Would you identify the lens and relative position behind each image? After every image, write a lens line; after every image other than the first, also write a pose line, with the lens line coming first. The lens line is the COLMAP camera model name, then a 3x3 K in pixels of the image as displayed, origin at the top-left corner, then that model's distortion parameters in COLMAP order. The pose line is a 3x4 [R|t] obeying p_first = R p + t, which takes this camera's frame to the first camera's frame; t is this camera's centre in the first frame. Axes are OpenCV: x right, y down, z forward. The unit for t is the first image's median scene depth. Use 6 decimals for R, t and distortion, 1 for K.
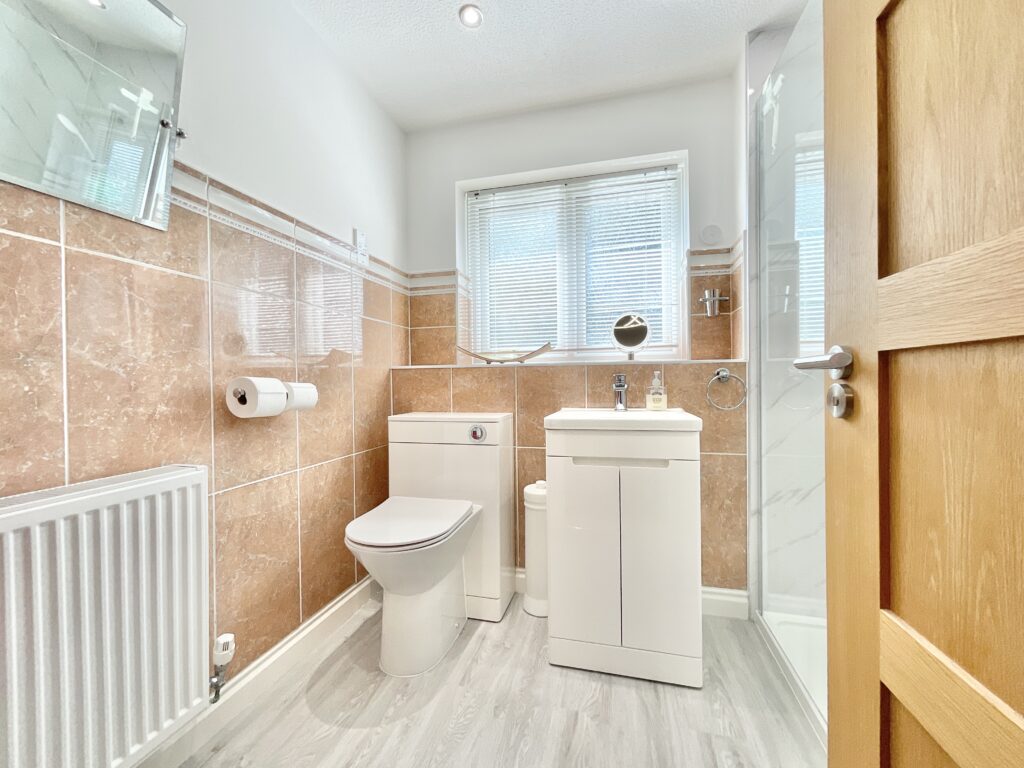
lens RADIAL K [[419.8, 0, 512.4], [0, 419.8, 384.7], [0, 0, 1]] dist [-0.001295, 0.000025]
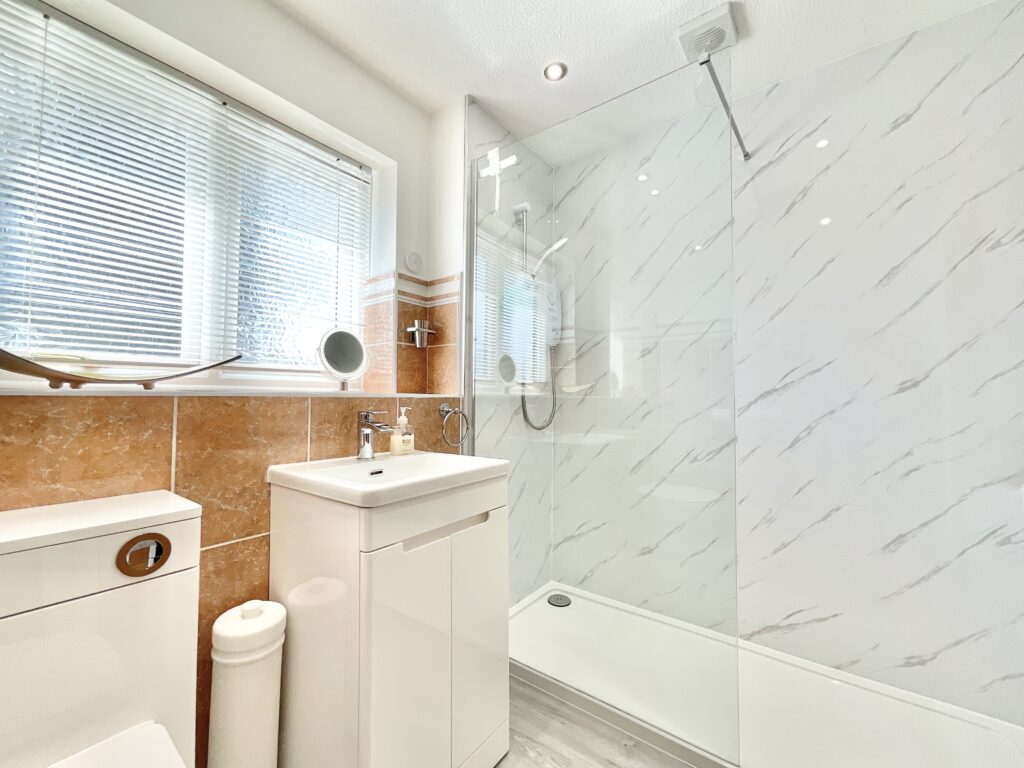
lens RADIAL K [[419.8, 0, 513.8], [0, 419.8, 382.3], [0, 0, 1]] dist [-0.001295, 0.000025]
pose [[0.374698, 0.045848, 0.926013, -0.317009], [-0.004156, 0.998850, -0.047773, -0.038634], [-0.927138, 0.014051, 0.374457, 0.431222]]
